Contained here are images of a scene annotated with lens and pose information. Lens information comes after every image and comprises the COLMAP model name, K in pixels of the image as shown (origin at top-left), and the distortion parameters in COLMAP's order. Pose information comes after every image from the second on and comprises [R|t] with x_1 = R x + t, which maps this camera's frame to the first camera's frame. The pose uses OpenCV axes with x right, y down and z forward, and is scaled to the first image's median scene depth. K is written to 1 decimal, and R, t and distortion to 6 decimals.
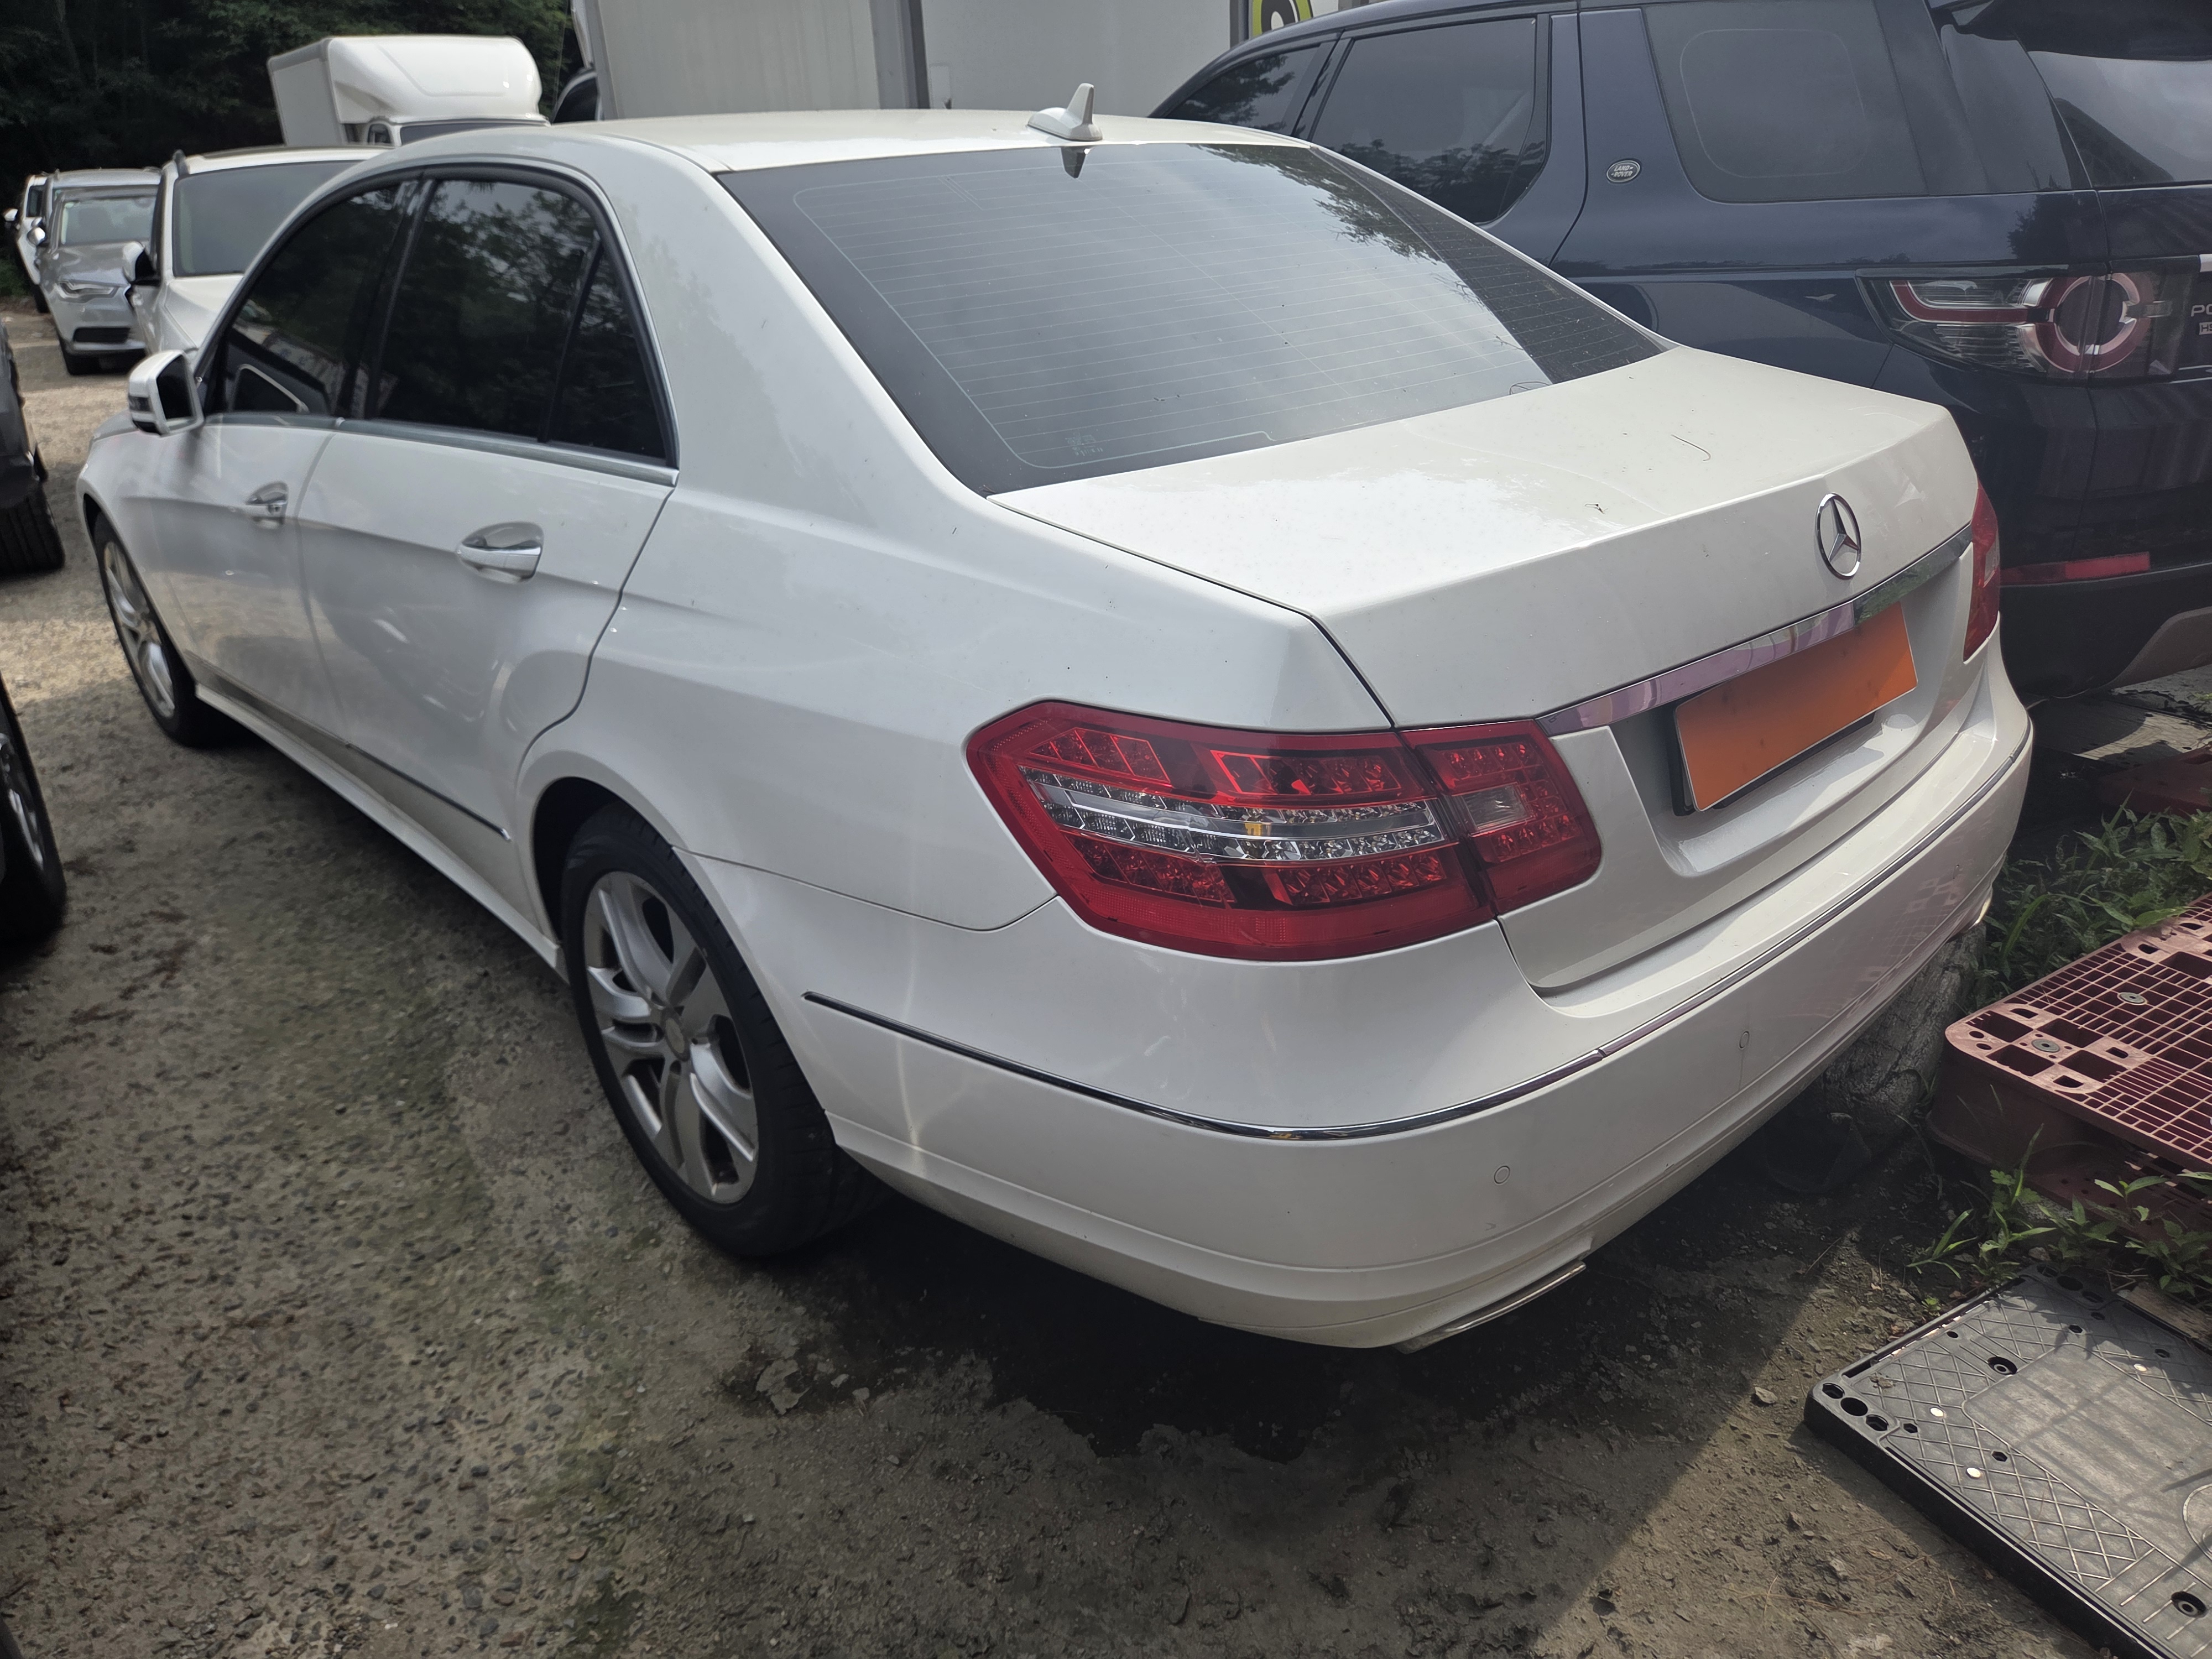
lens RADIAL K [[1507.1, 0, 1107.3], [0, 1507.1, 836.4], [0, 0, 1]] dist [0.054401, -0.058418]
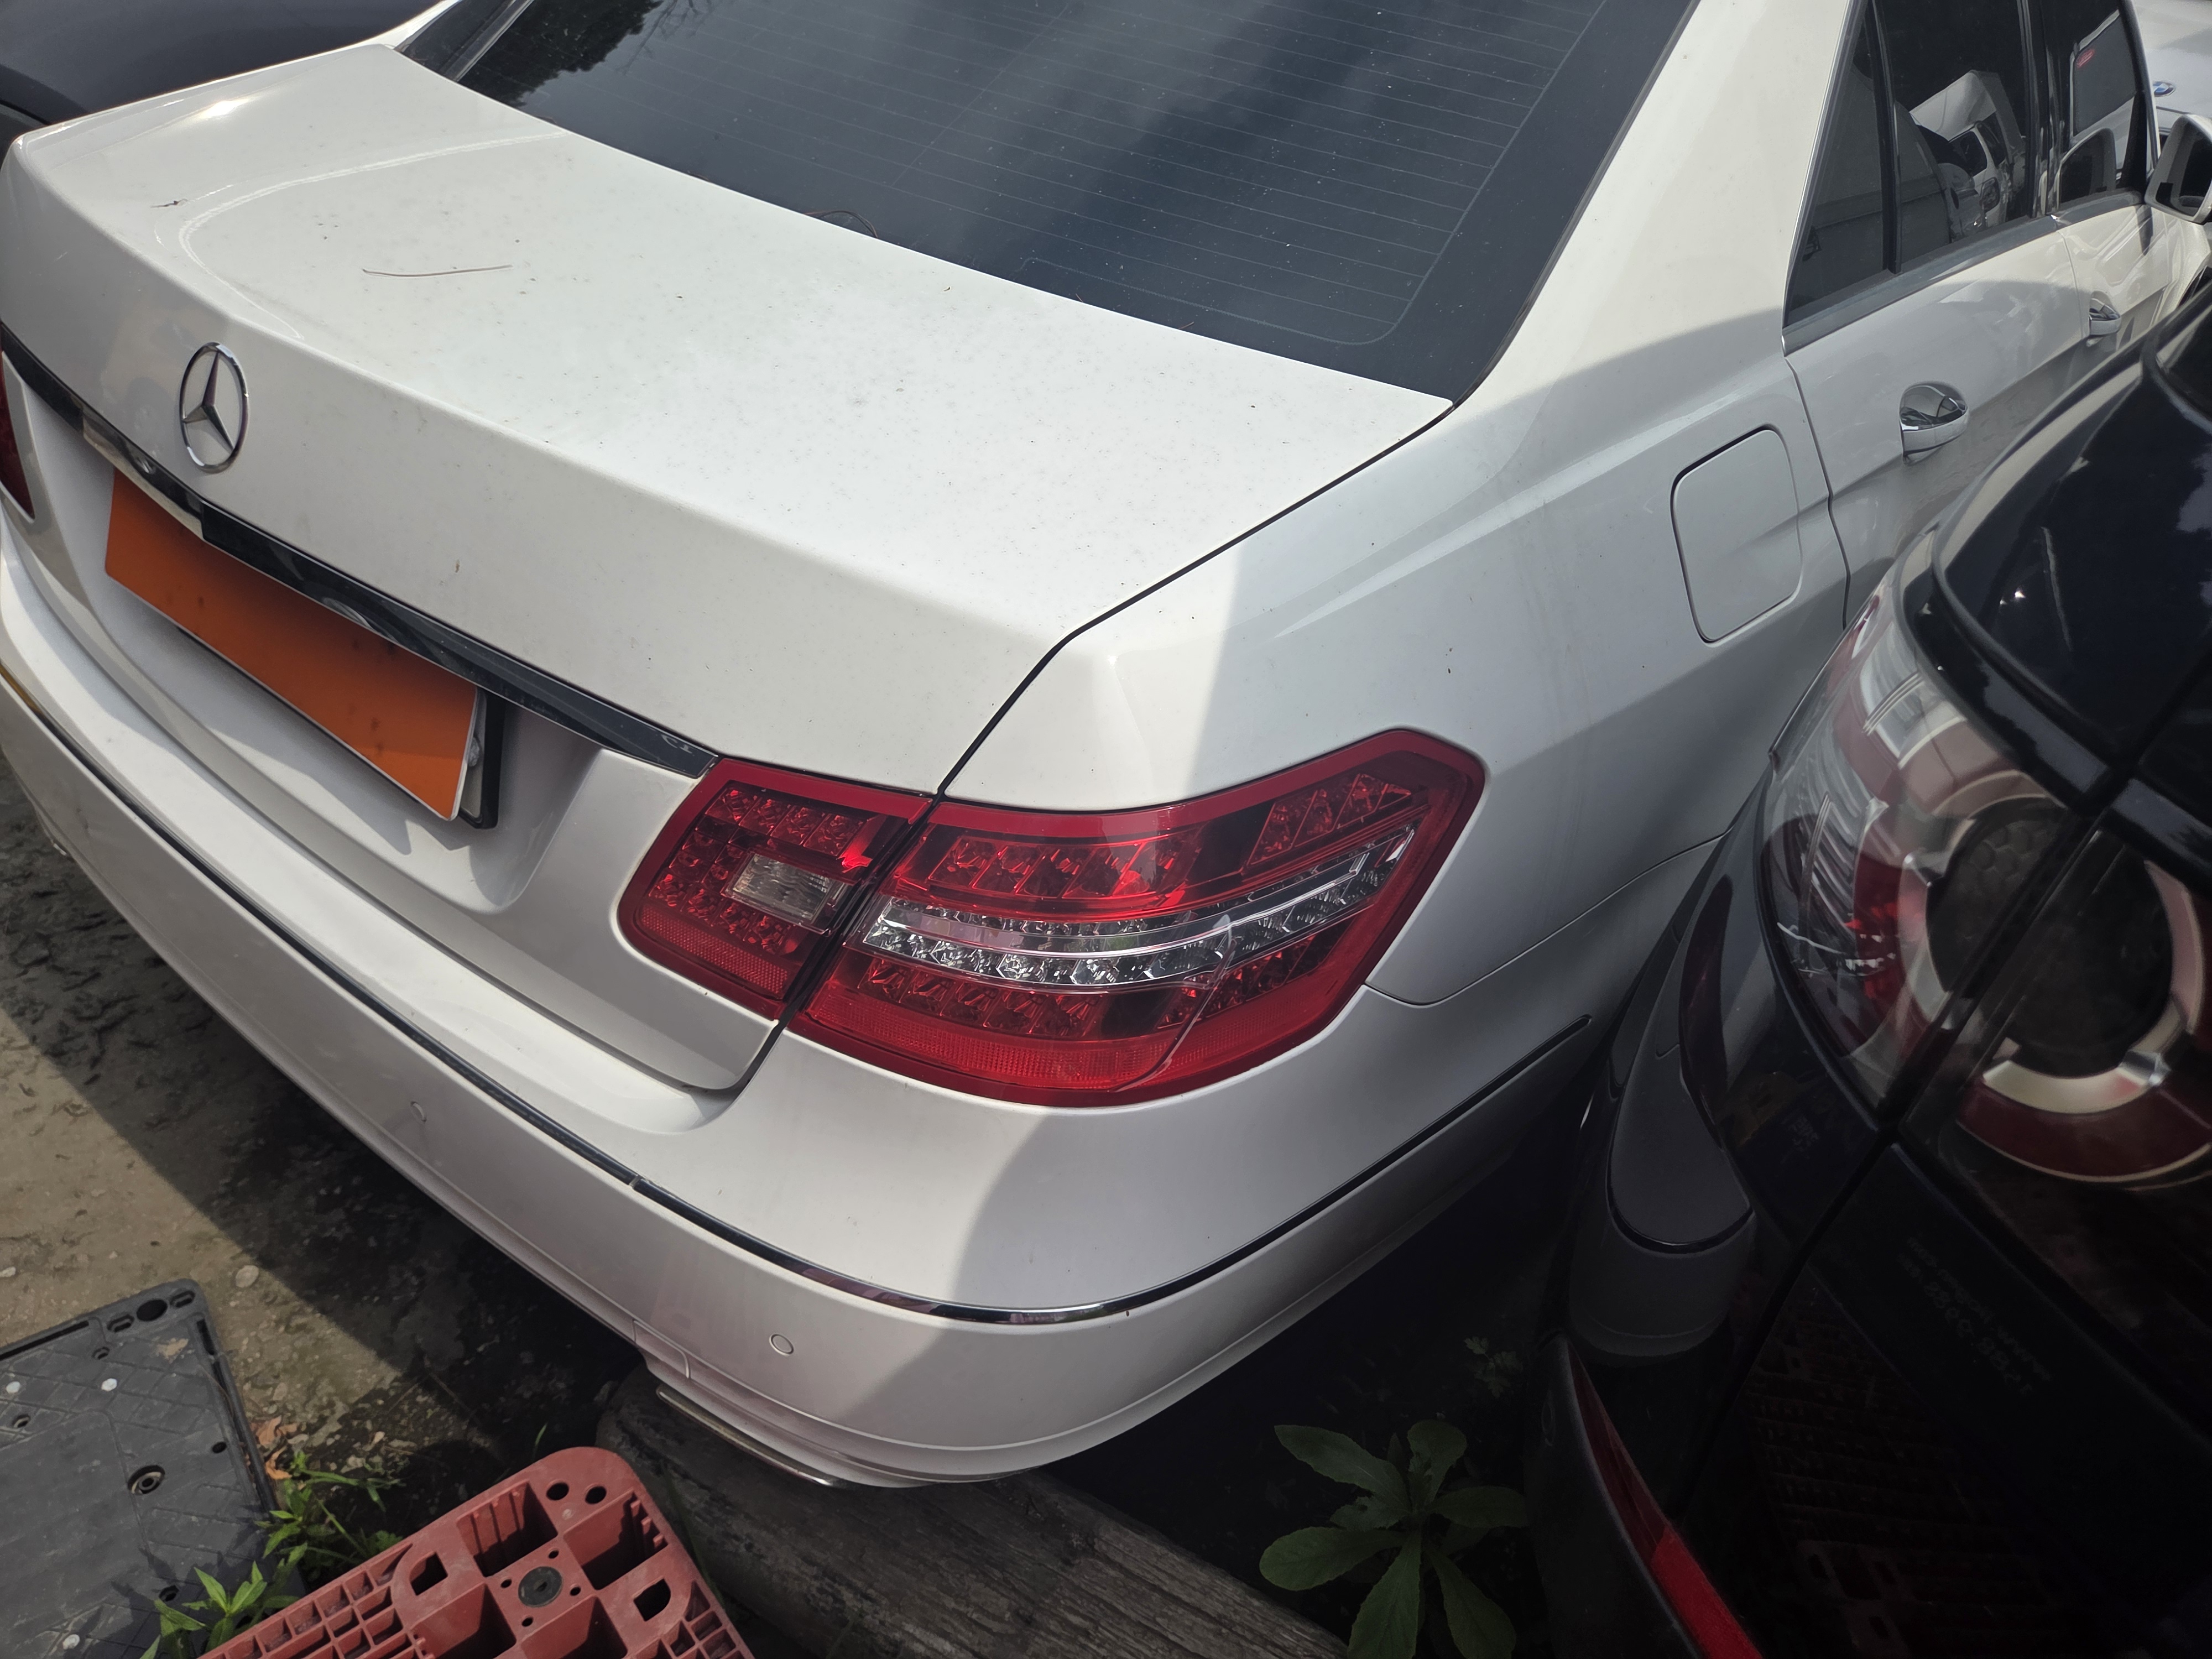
lens RADIAL K [[1507.1, 0, 1107.3], [0, 1507.1, 836.4], [0, 0, 1]] dist [0.054401, -0.058418]
pose [[0.148017, 0.614409, -0.774979, 1.063420], [-0.493840, 0.724842, 0.480339, -0.525305], [0.856862, 0.311617, 0.410709, 0.992279]]
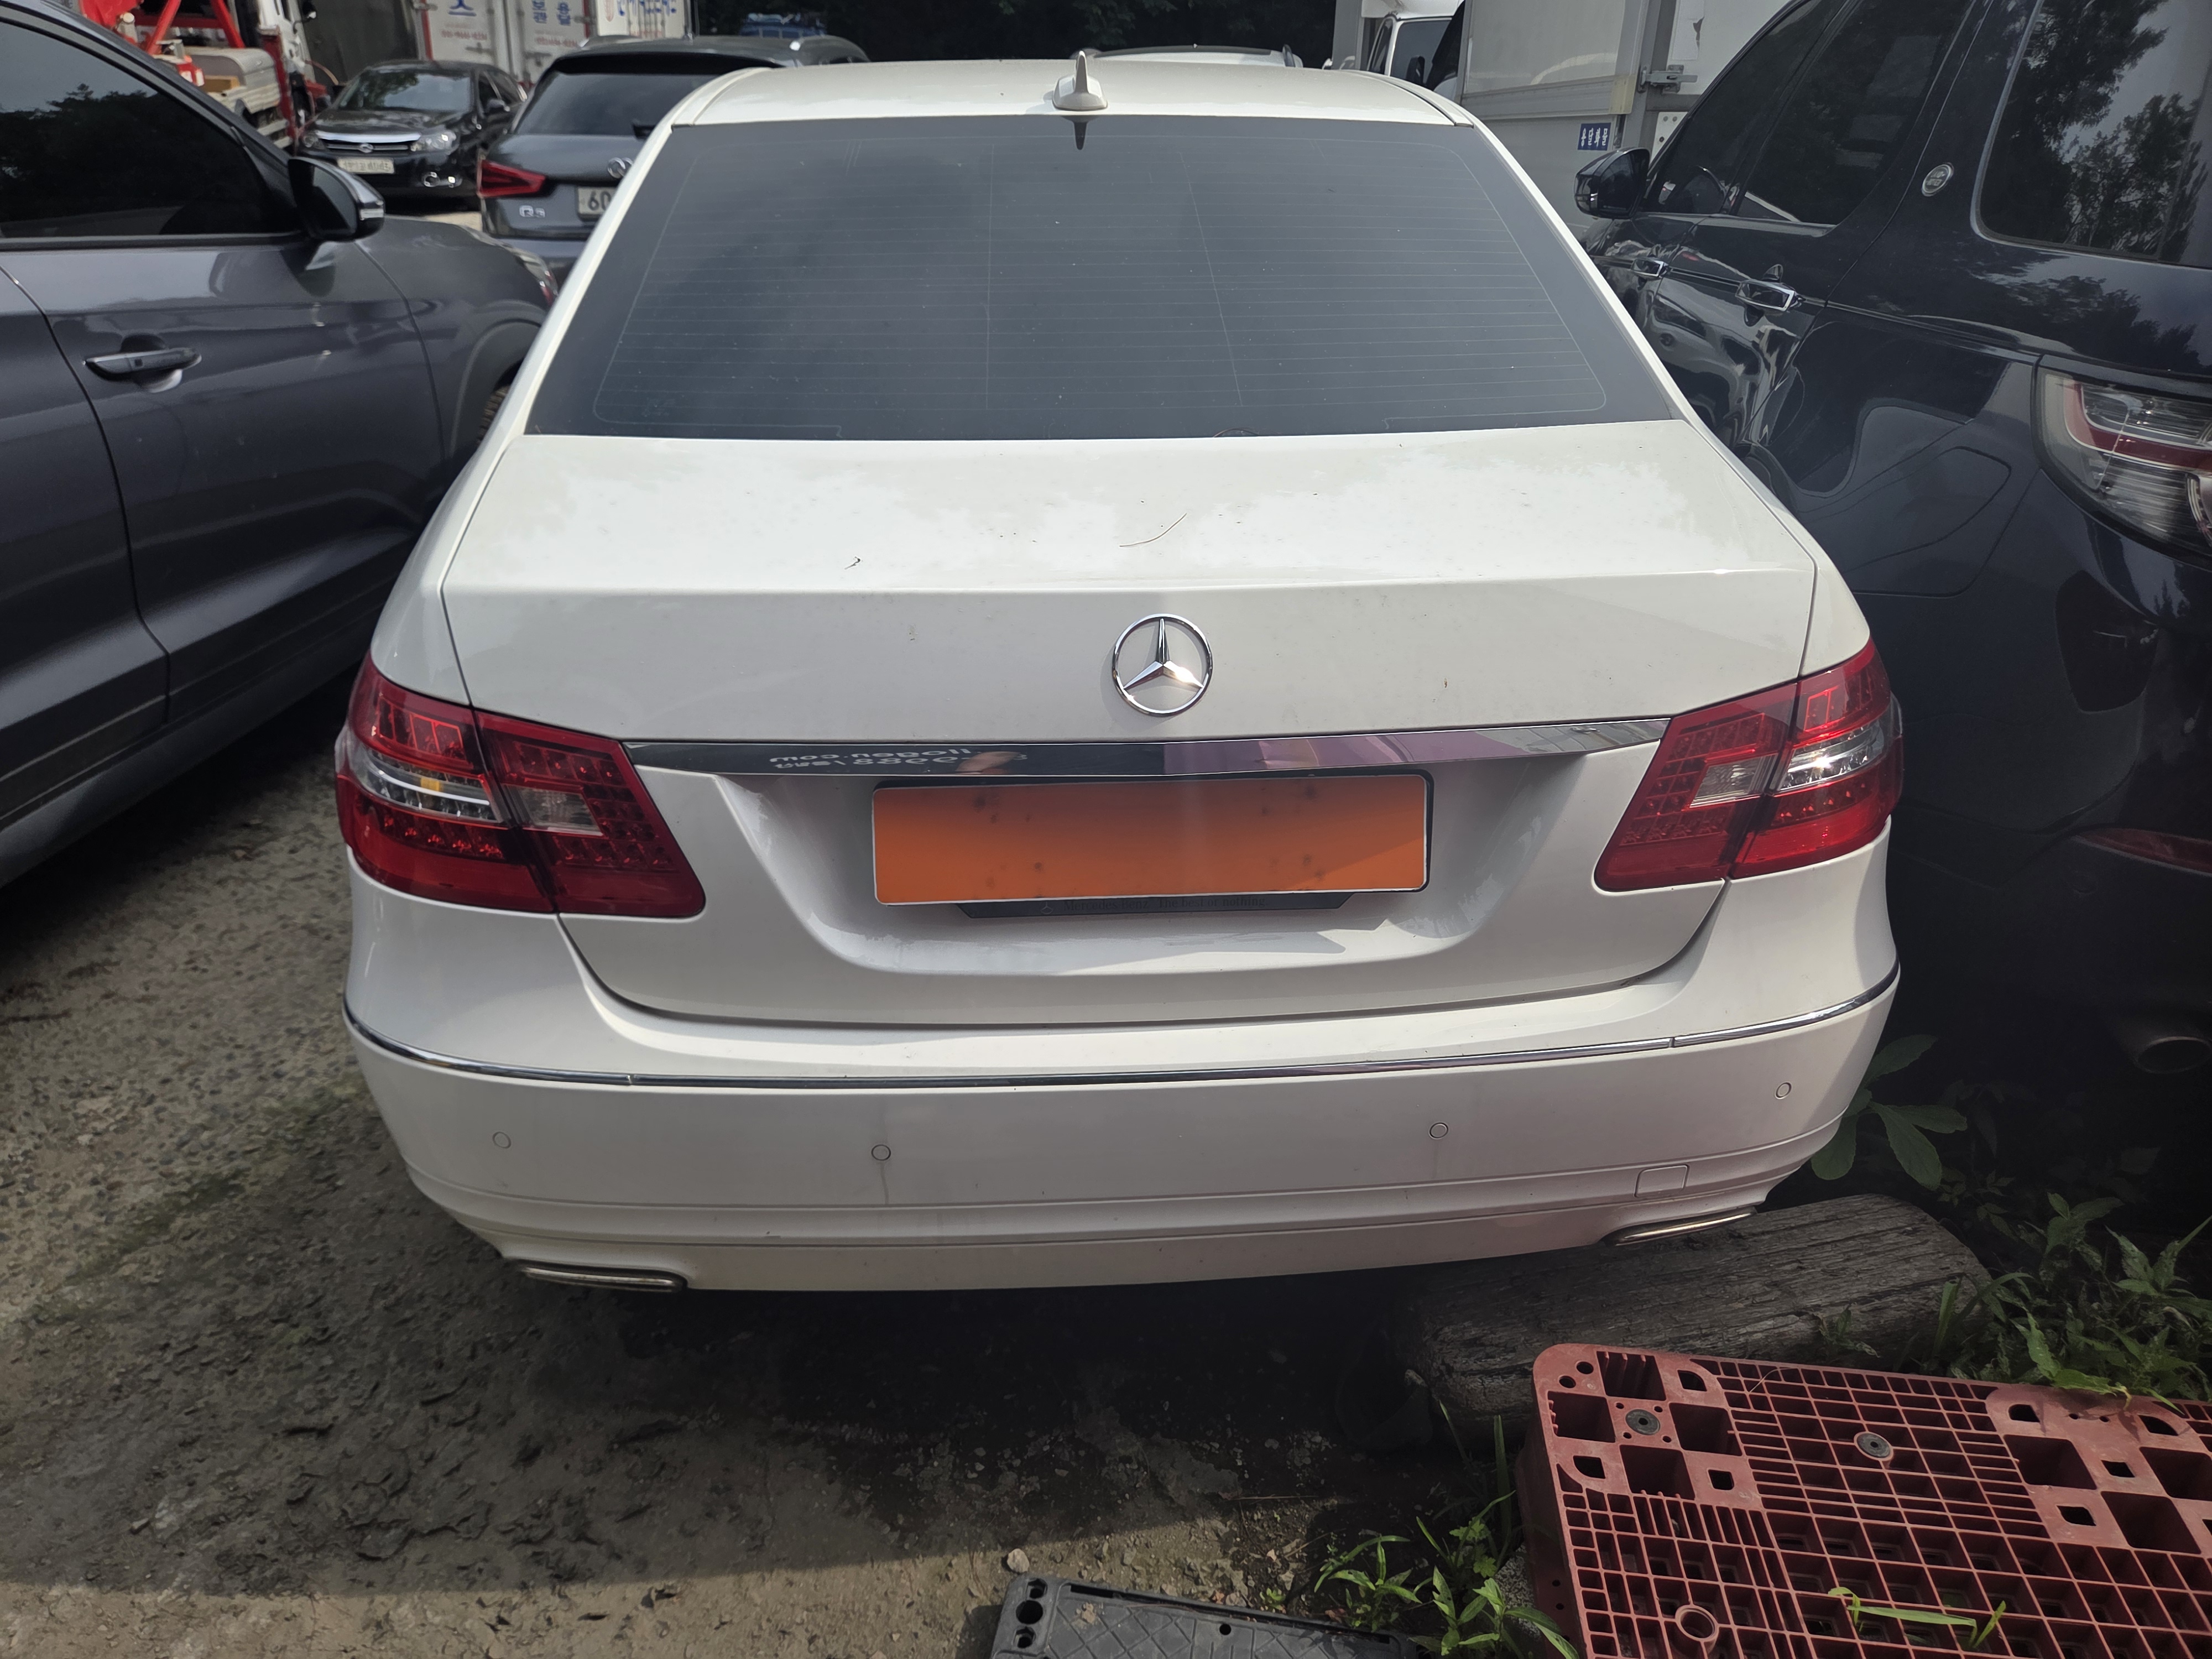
lens RADIAL K [[1523.3, 0, 1080.4], [0, 1523.3, 840.3], [0, 0, 1]] dist [0.050703, -0.054089]
pose [[0.776945, 0.315907, -0.544573, 0.832011], [-0.283123, 0.947913, 0.145952, -0.190676], [0.562315, 0.040785, 0.825916, 0.242182]]
